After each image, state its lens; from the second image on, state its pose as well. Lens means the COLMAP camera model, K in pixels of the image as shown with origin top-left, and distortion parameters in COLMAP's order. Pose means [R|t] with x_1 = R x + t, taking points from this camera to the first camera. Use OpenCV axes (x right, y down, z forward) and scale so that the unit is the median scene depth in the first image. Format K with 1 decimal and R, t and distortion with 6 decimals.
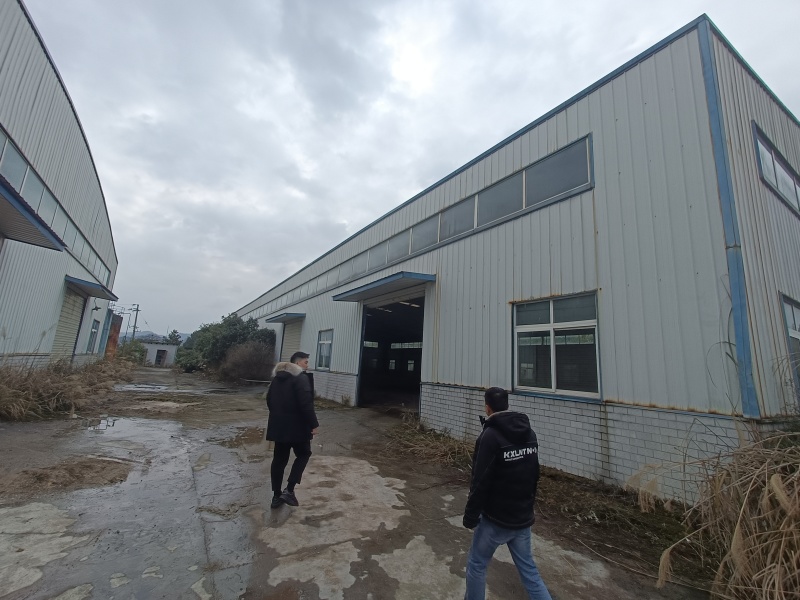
lens RADIAL K [[358.3, 0, 402.4], [0, 358.3, 300.7], [0, 0, 1]] dist [0.006676, -0.000666]
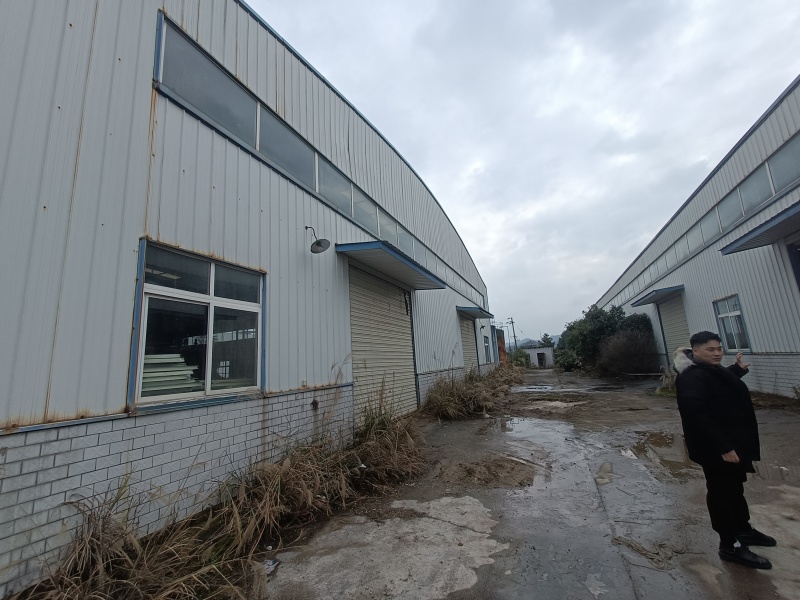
lens RADIAL K [[358.3, 0, 406.7], [0, 358.3, 300.1], [0, 0, 1]] dist [0.006676, -0.000666]
pose [[0.577936, -0.243230, -0.778993, -0.023857], [0.250411, 0.961358, -0.114390, 0.011043], [0.776714, -0.128959, 0.616511, 0.065590]]
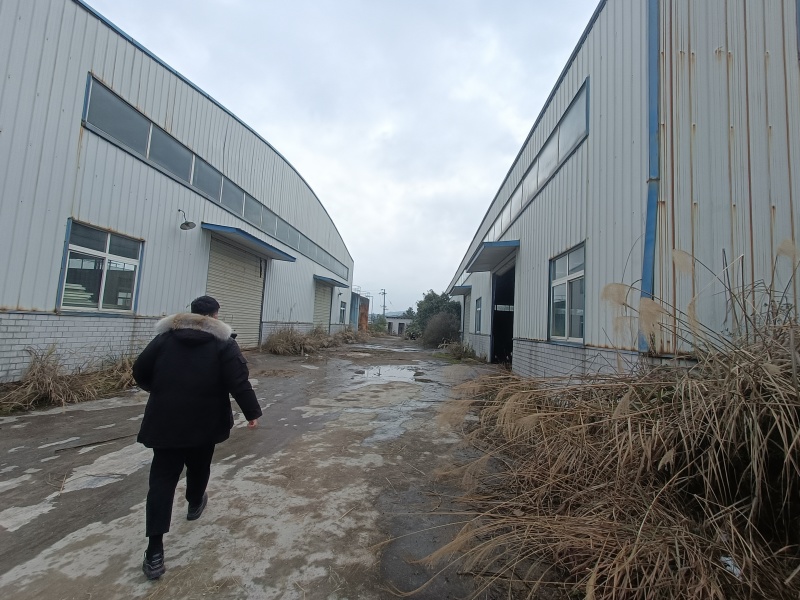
lens RADIAL K [[358.3, 0, 408.0], [0, 358.3, 300.0], [0, 0, 1]] dist [0.006676, -0.000666]
pose [[0.811086, -0.060552, -0.581784, 0.332597], [0.102680, 0.993922, 0.039702, 0.022267], [0.575844, -0.091940, 0.812374, -0.068287]]
